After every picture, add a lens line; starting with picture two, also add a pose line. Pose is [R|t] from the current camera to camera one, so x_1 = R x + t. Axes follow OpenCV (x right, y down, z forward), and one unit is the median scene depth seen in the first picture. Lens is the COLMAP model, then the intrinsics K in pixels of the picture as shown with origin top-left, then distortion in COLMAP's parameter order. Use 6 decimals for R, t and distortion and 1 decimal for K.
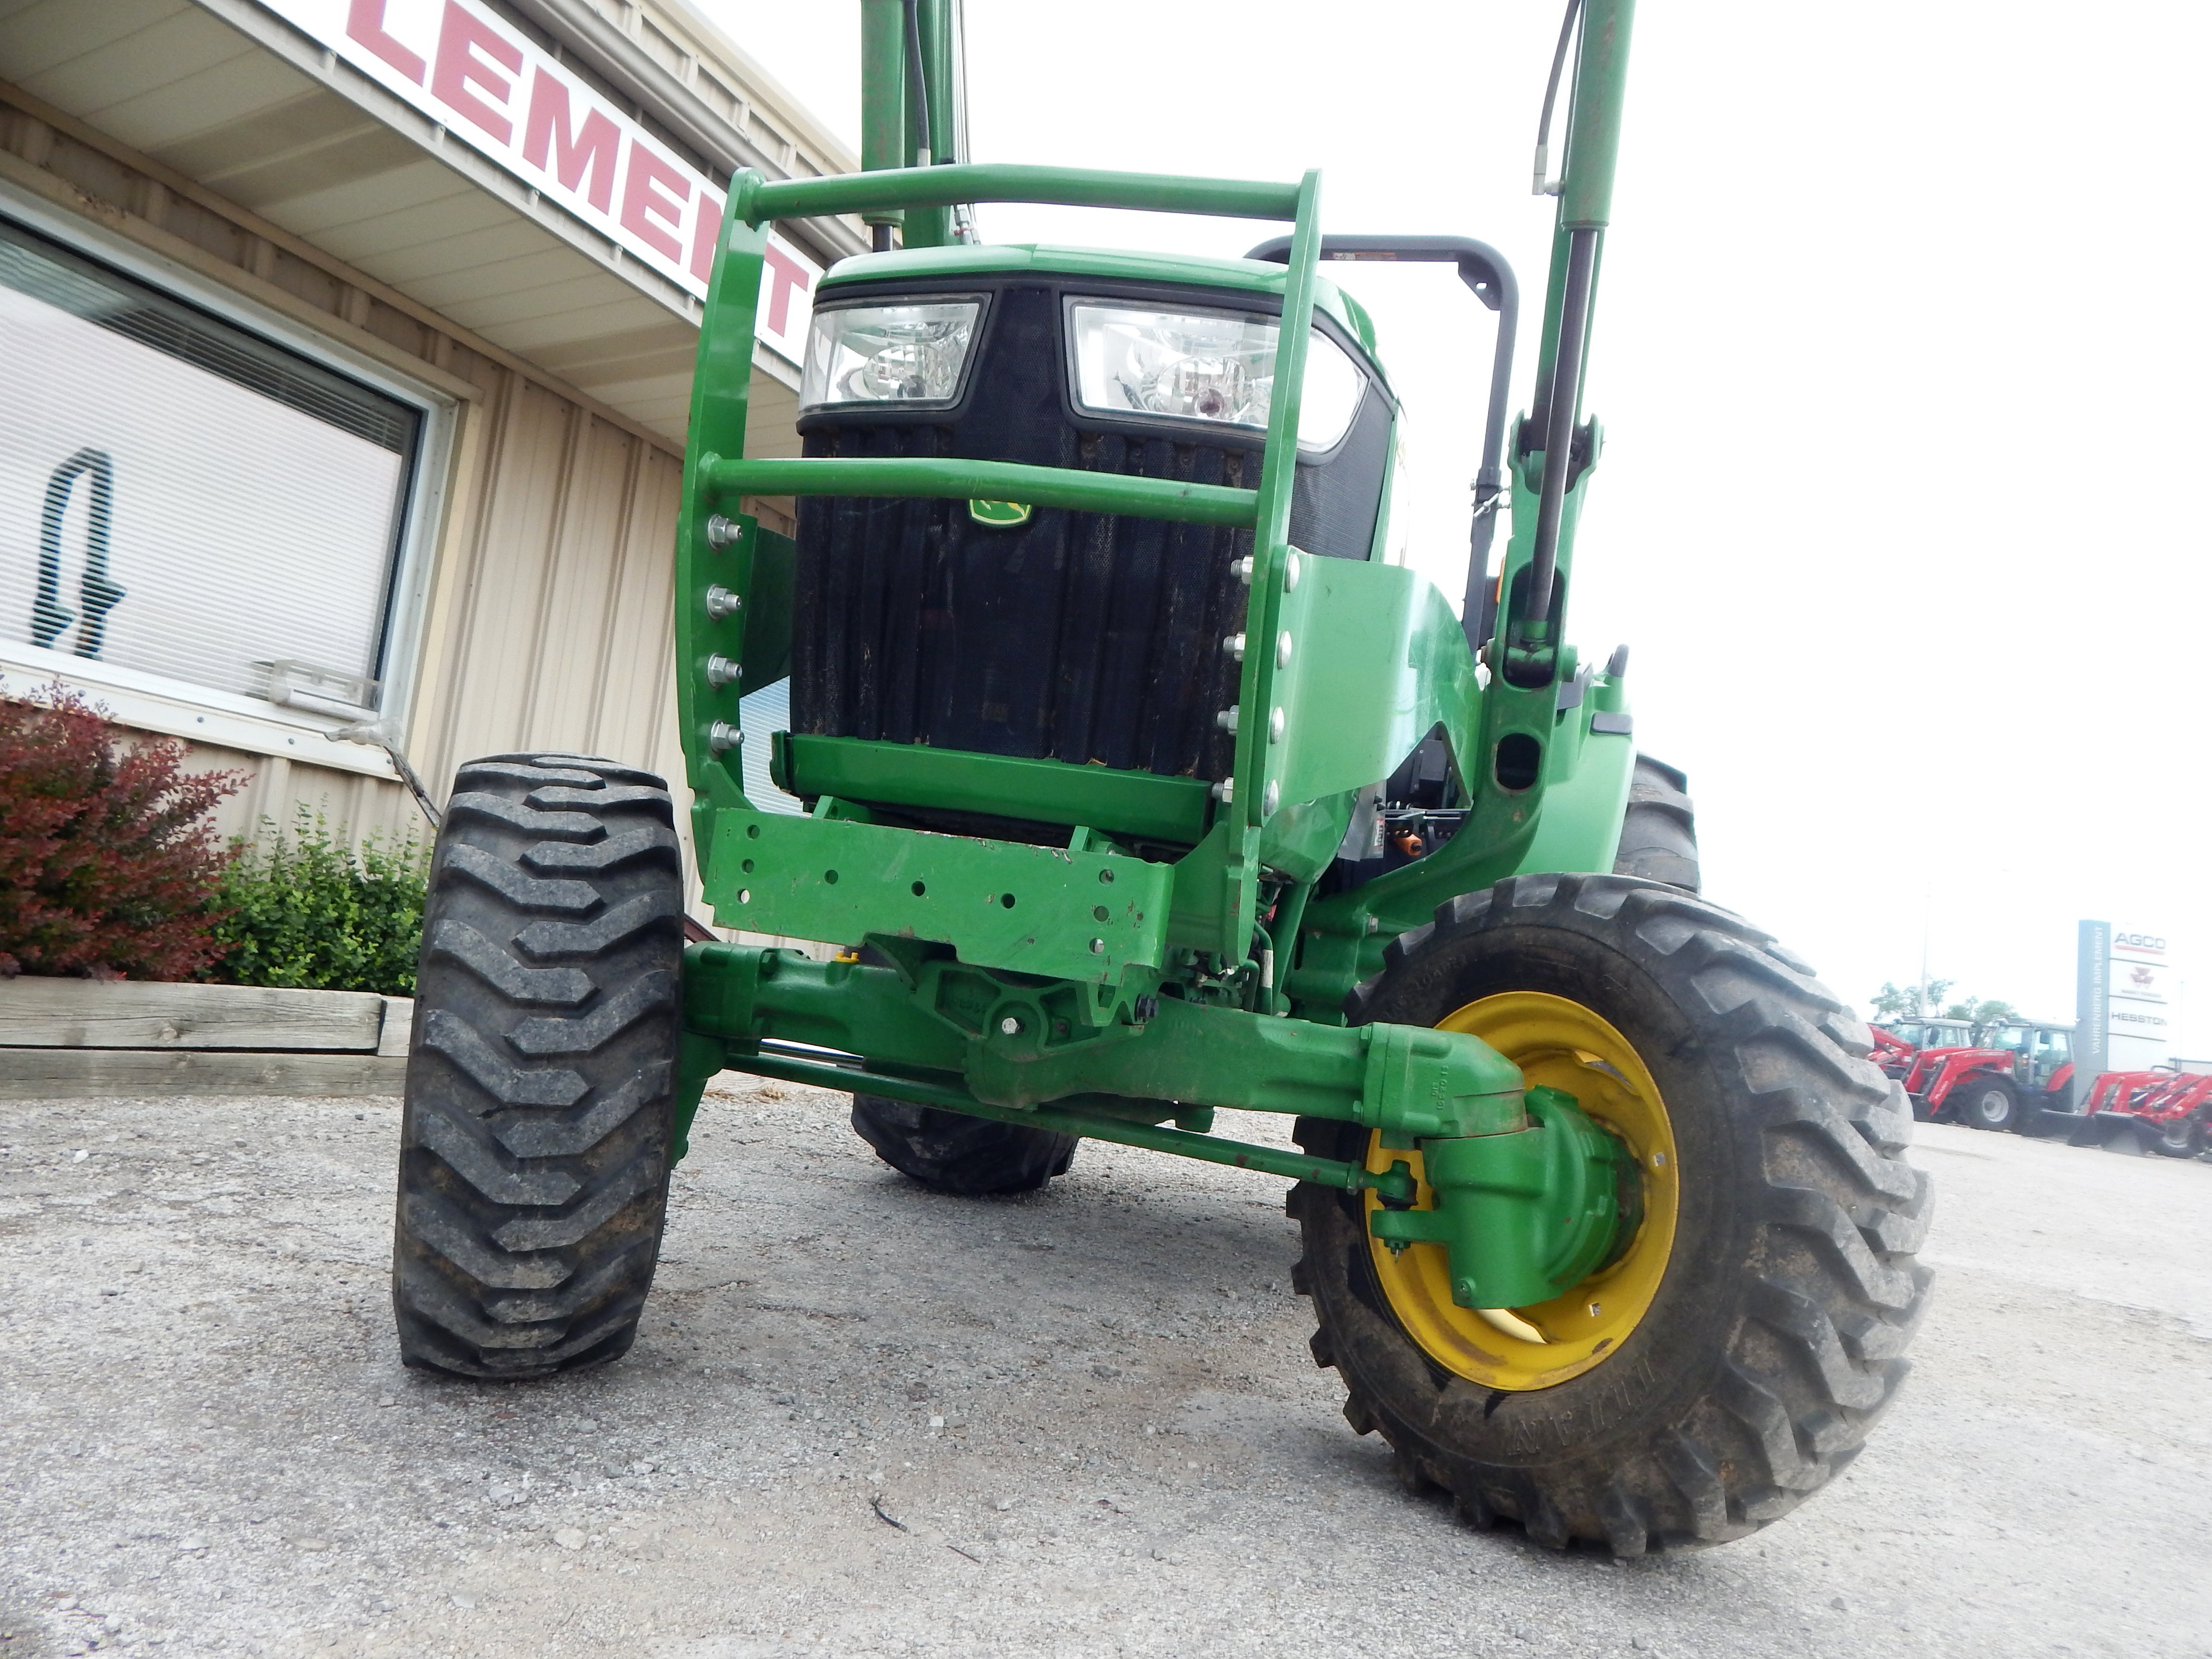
lens RADIAL K [[1467.2, 0, 1130.9], [0, 1467.2, 832.1], [0, 0, 1]] dist [-0.001654, -0.007137]
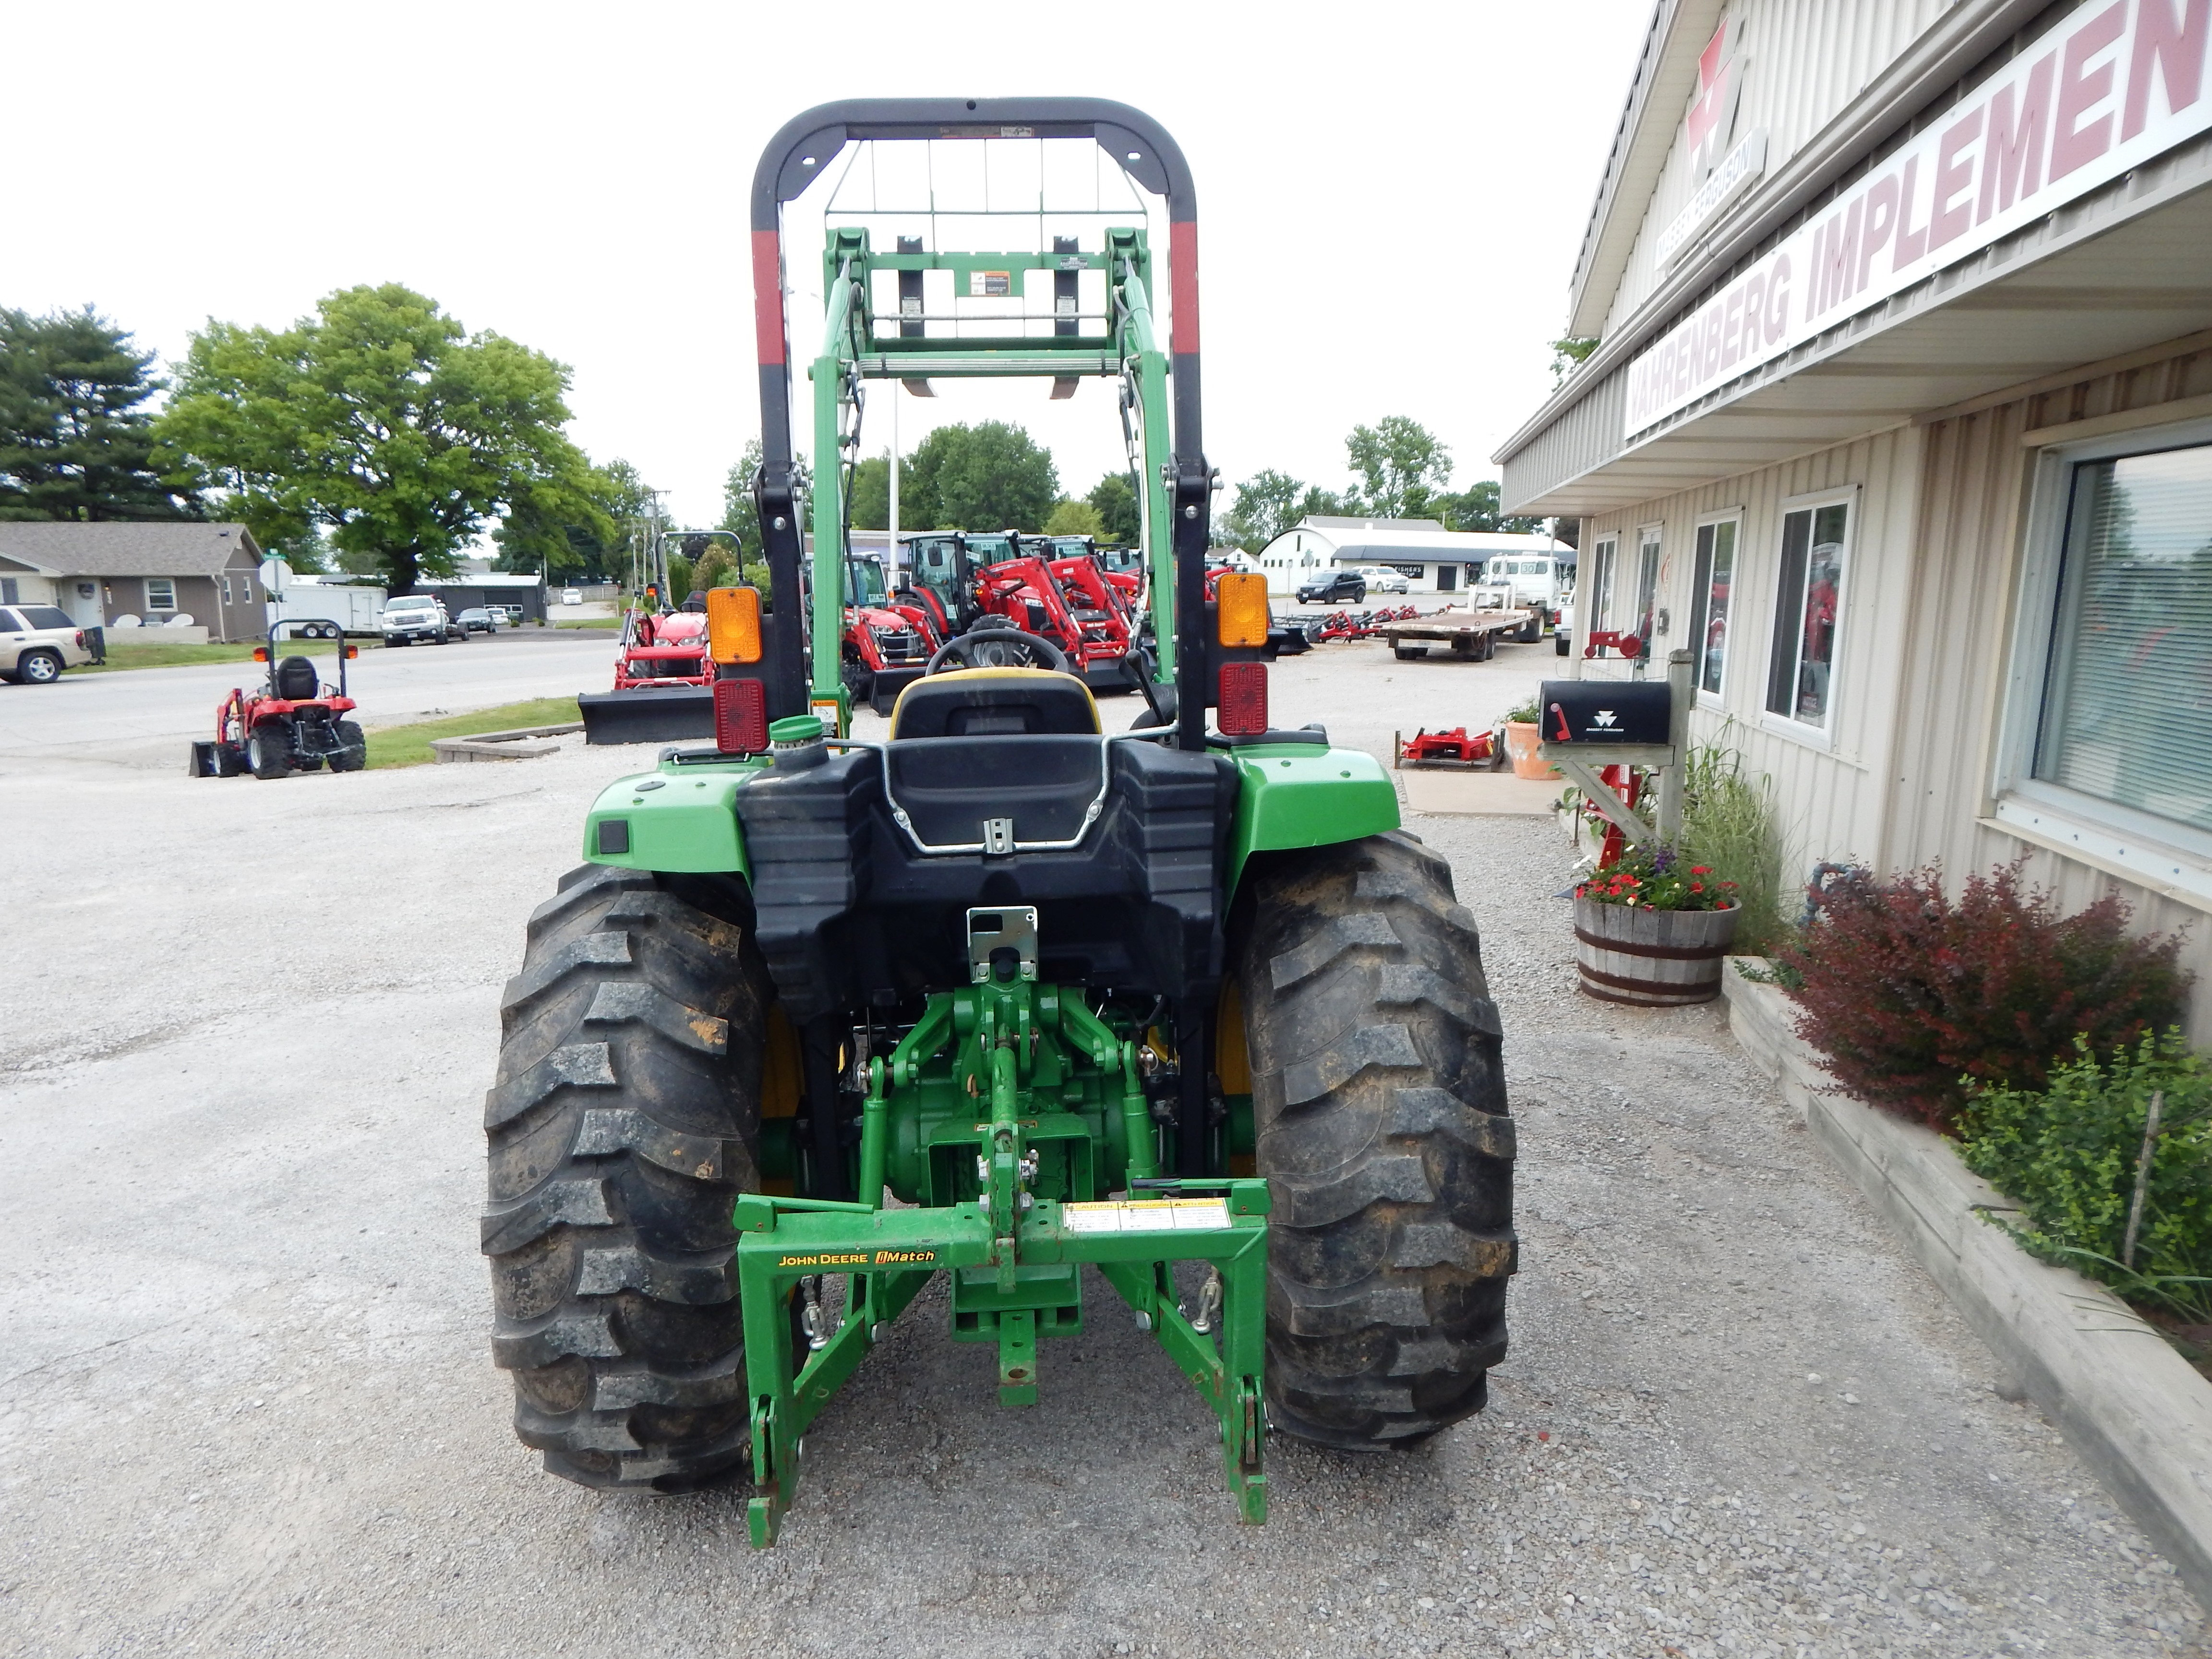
lens RADIAL K [[1467.2, 0, 1089.7], [0, 1467.2, 817.1], [0, 0, 1]] dist [-0.001654, -0.007137]
pose [[-0.952198, -0.075603, -0.295978, 0.612557], [-0.082930, 0.996480, 0.012262, -0.192732], [0.294009, 0.036222, -0.955116, 3.501114]]
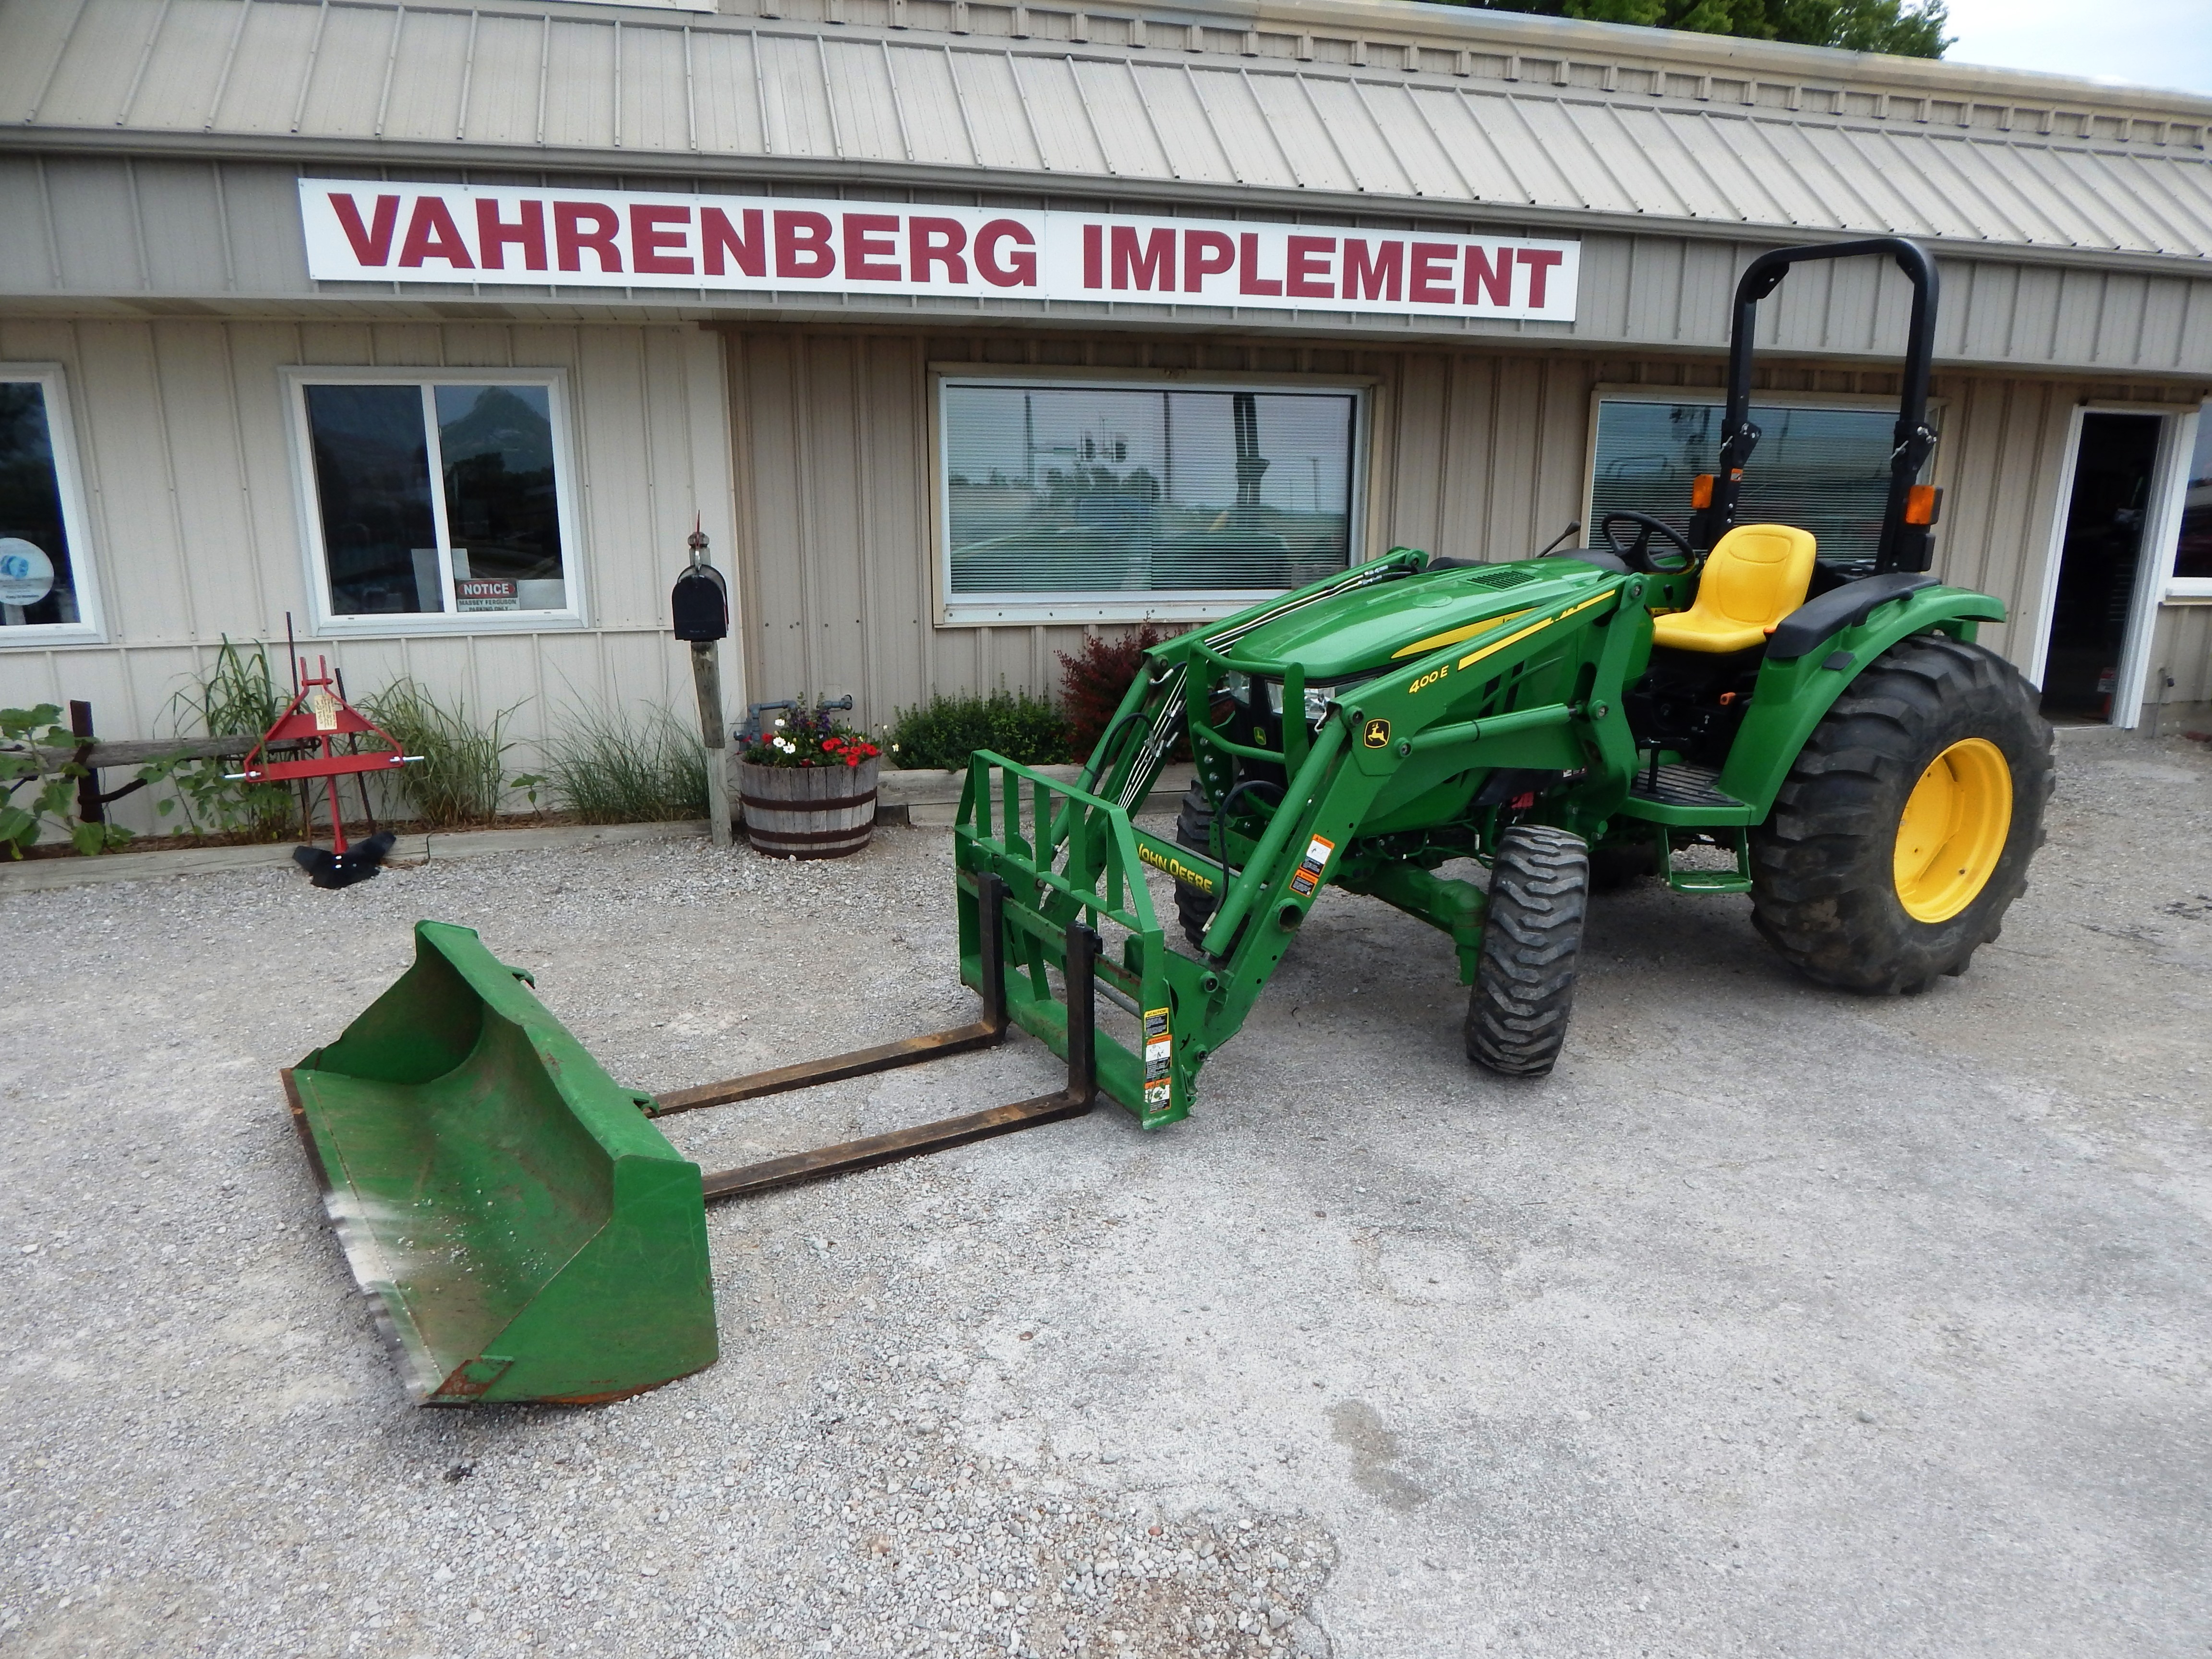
lens RADIAL K [[1467.2, 0, 1103.9], [0, 1467.2, 814.0], [0, 0, 1]] dist [-0.001654, -0.007137]
pose [[0.660387, 0.063861, -0.748205, 1.613836], [0.152707, 0.964137, 0.217074, -0.607869], [0.735234, -0.257609, 0.626952, -1.035327]]
